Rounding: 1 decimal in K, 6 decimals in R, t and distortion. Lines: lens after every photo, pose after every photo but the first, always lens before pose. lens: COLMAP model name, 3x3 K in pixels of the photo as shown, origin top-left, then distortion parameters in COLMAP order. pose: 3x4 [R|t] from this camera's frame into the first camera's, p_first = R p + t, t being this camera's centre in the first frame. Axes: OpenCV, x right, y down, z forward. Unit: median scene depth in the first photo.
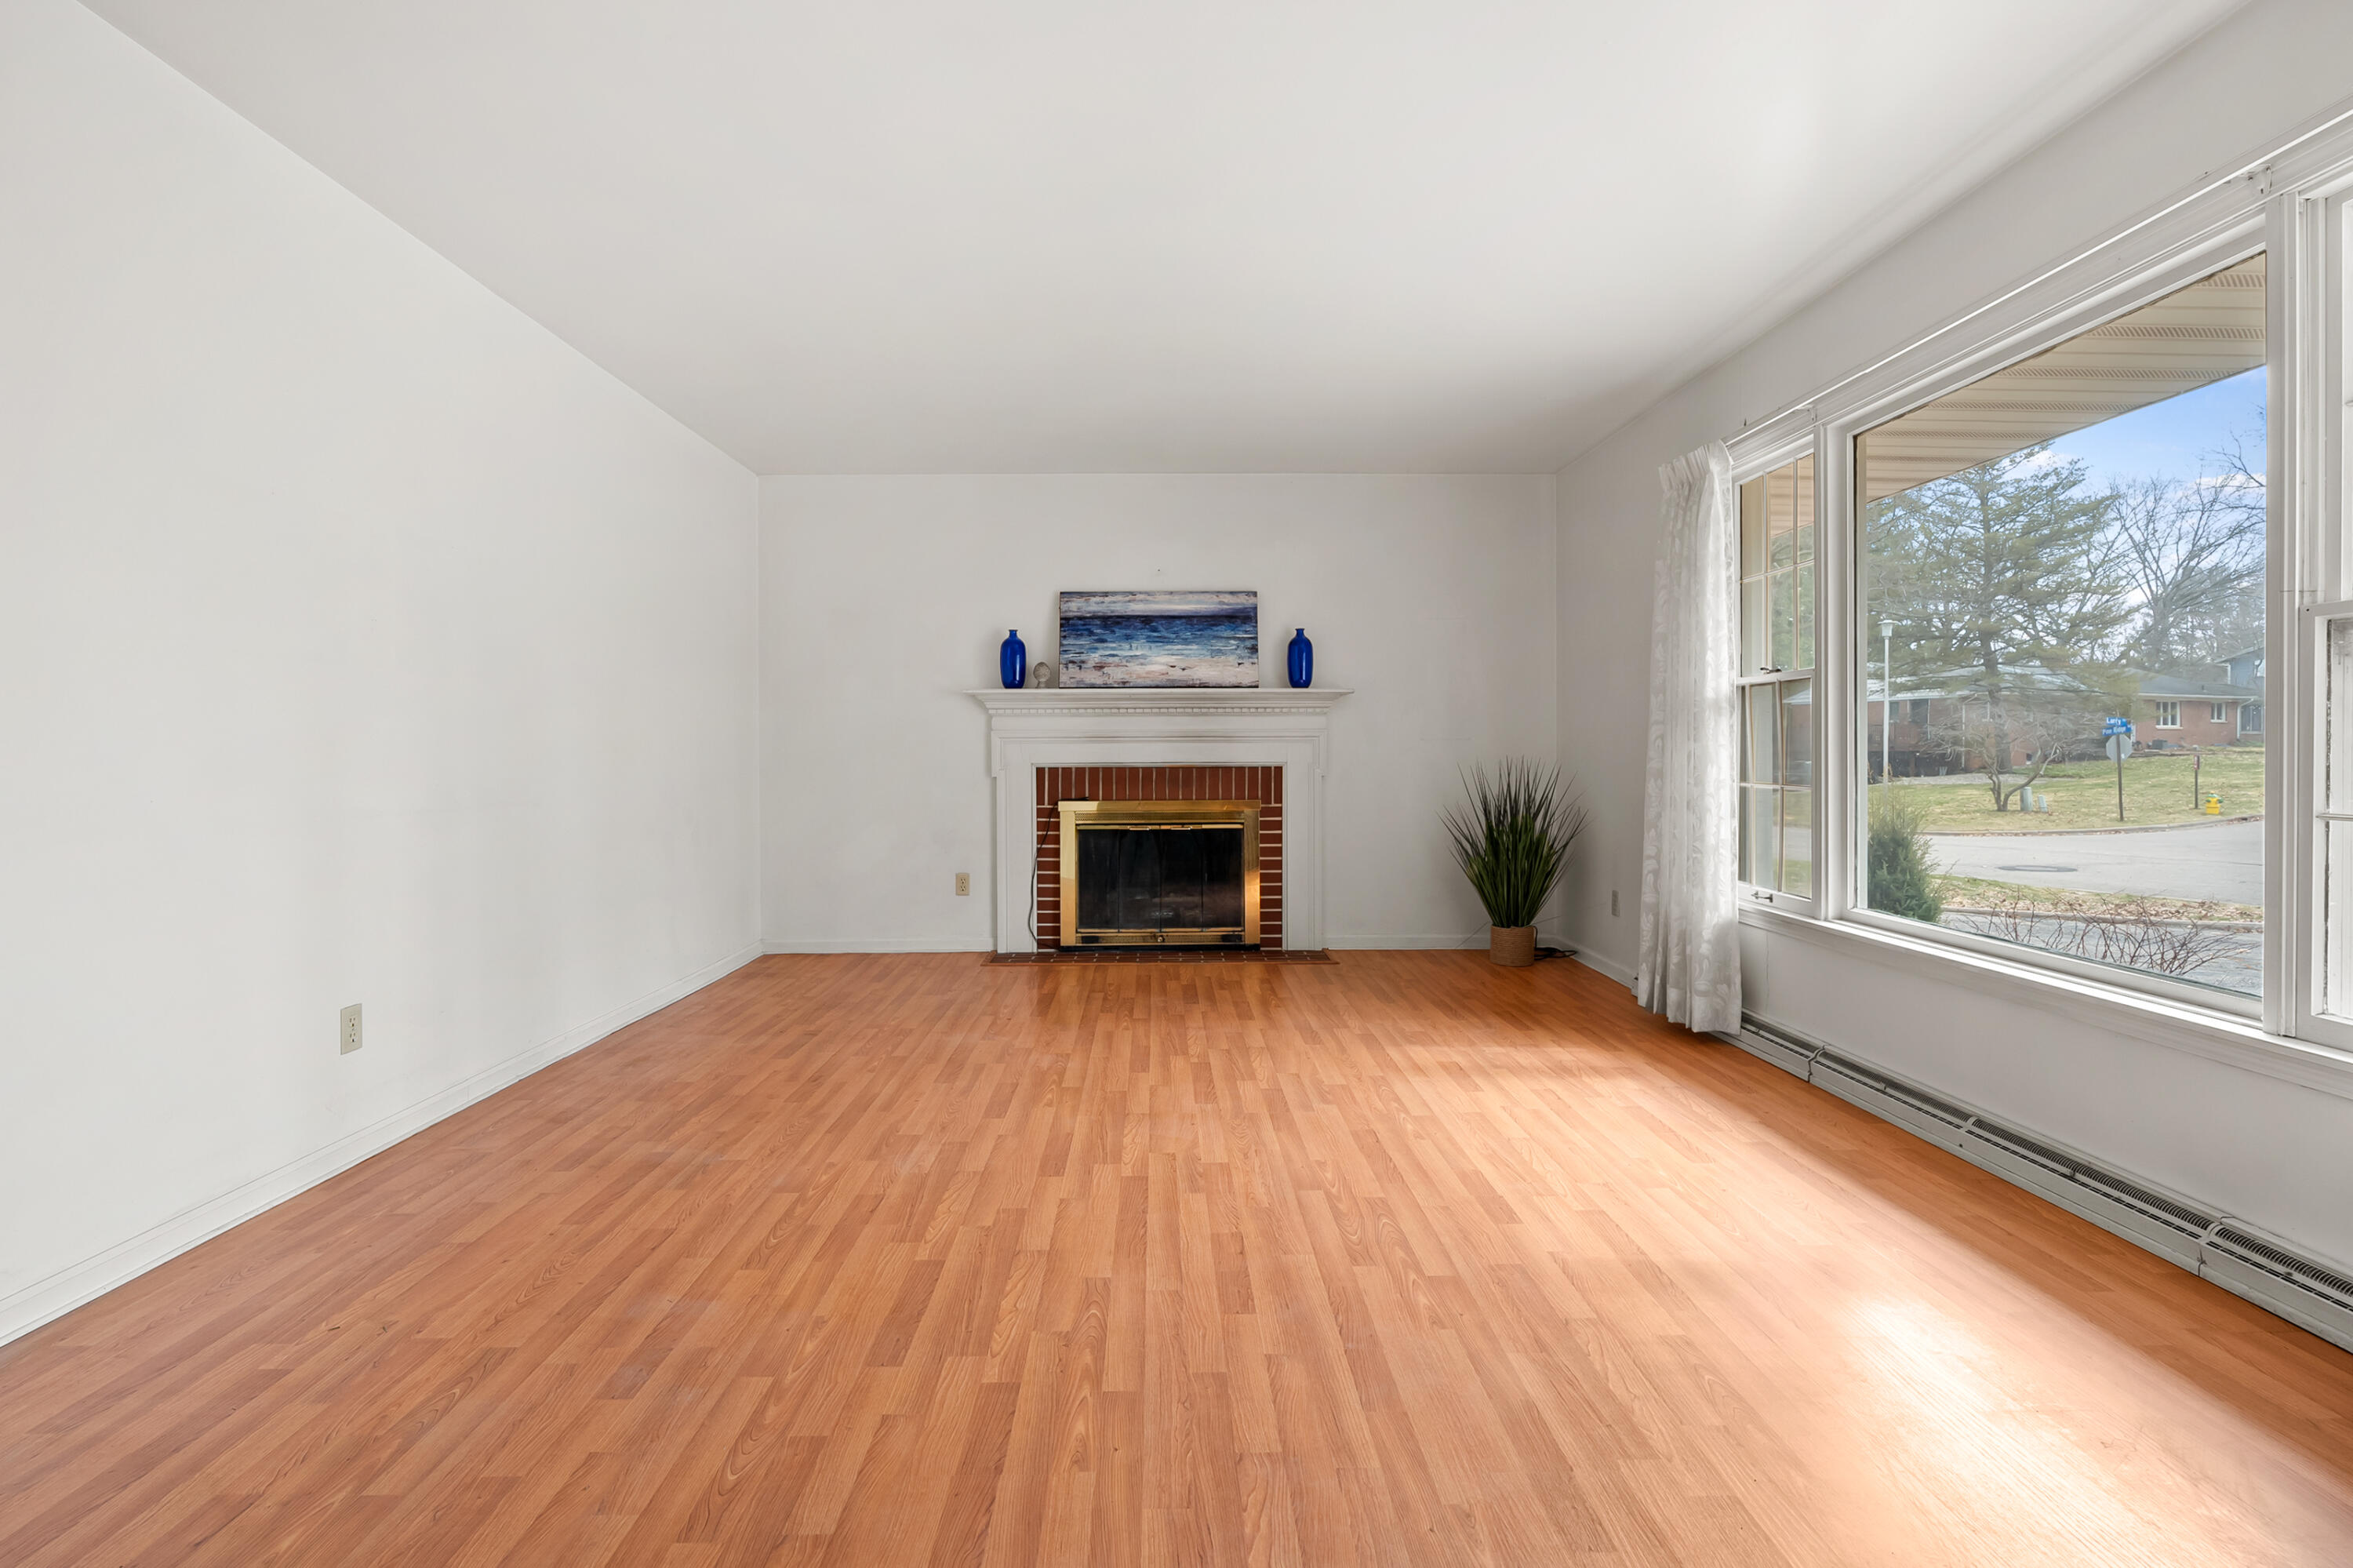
lens RADIAL K [[1072.5, 0, 1152.3], [0, 1072.5, 777.4], [0, 0, 1]] dist [-0.007231, 0.001408]
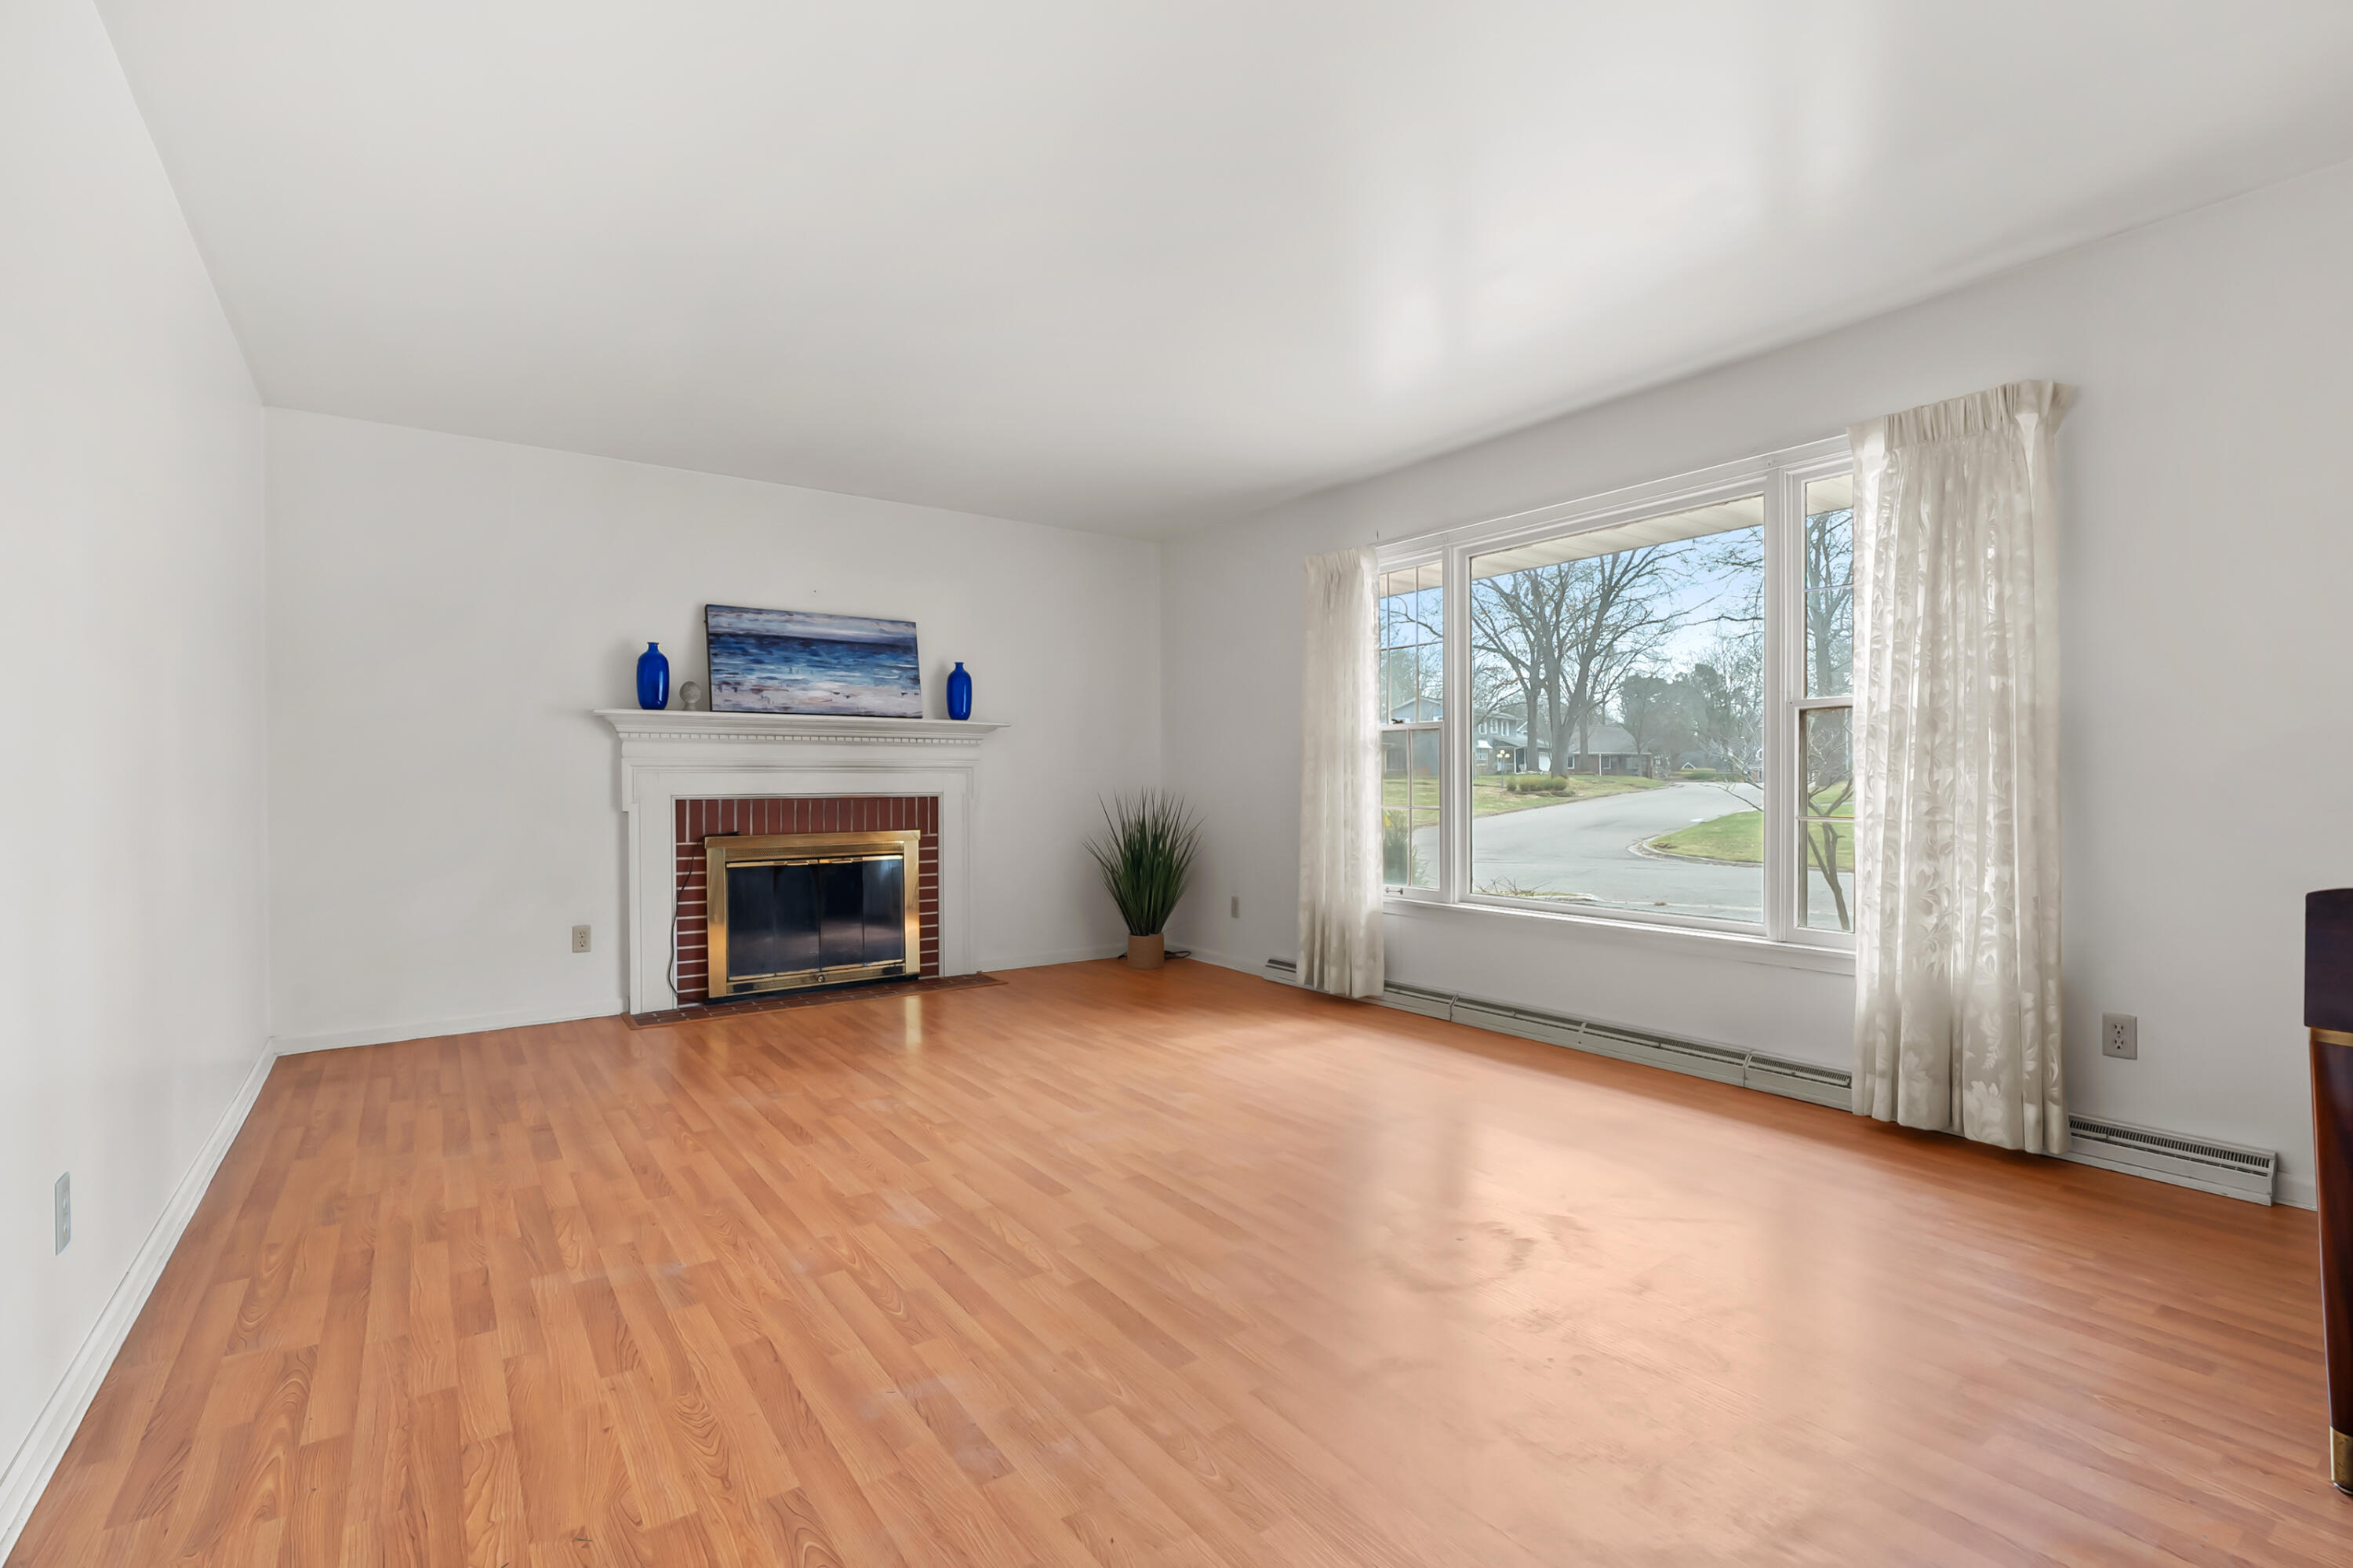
lens RADIAL K [[1072.5, 0, 1157.3], [0, 1072.5, 795.7], [0, 0, 1]] dist [-0.007231, 0.001408]
pose [[0.818070, -0.006374, 0.575083, -0.462465], [0.013926, 0.999865, -0.008728, 0.001115], [-0.574950, 0.015149, 0.818049, 0.078441]]
